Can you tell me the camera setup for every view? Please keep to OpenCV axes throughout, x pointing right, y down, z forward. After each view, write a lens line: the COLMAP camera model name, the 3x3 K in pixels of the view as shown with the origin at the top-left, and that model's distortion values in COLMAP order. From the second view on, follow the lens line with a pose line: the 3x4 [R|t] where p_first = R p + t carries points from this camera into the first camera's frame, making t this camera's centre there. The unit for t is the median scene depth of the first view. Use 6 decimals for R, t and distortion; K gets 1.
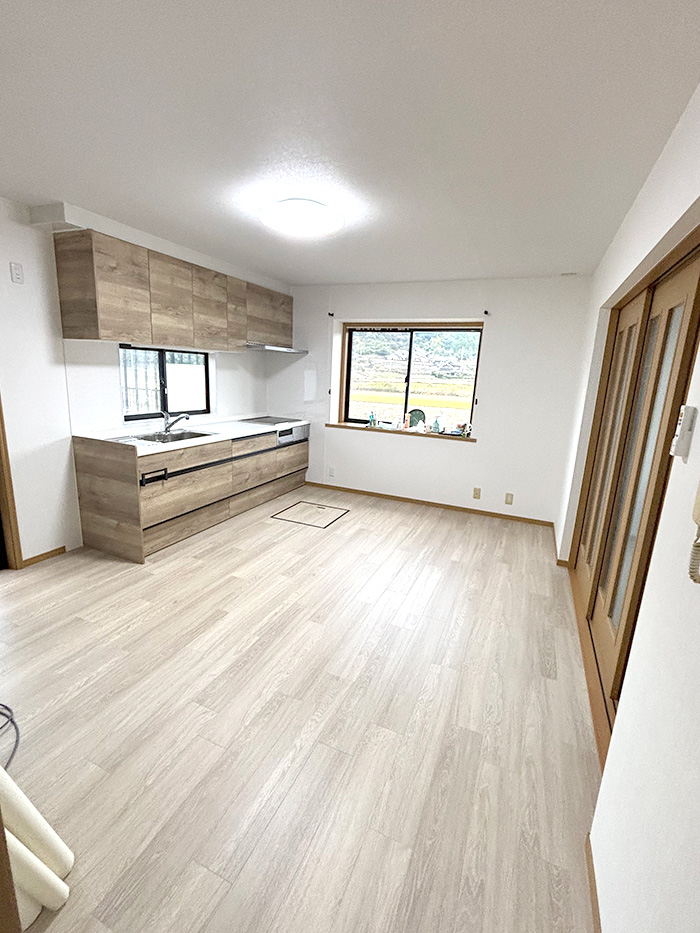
lens RADIAL K [[421.5, 0, 350.0], [0, 421.5, 466.5], [0, 0, 1]] dist [0.013717, -0.000222]
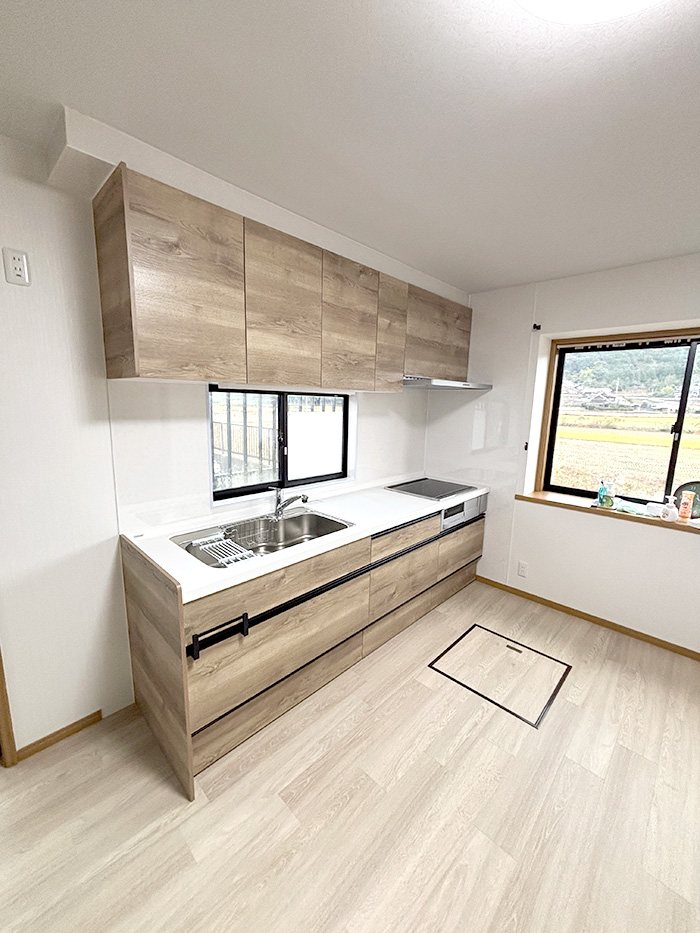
lens RADIAL K [[376.0, 0, 350.0], [0, 376.0, 466.5], [0, 0, 1]] dist [0.011456, -0.000120]
pose [[0.937320, 0.036952, -0.346506, -0.121636], [-0.058815, 0.996872, -0.052788, -0.125581], [0.343471, 0.069859, 0.936561, 0.461141]]
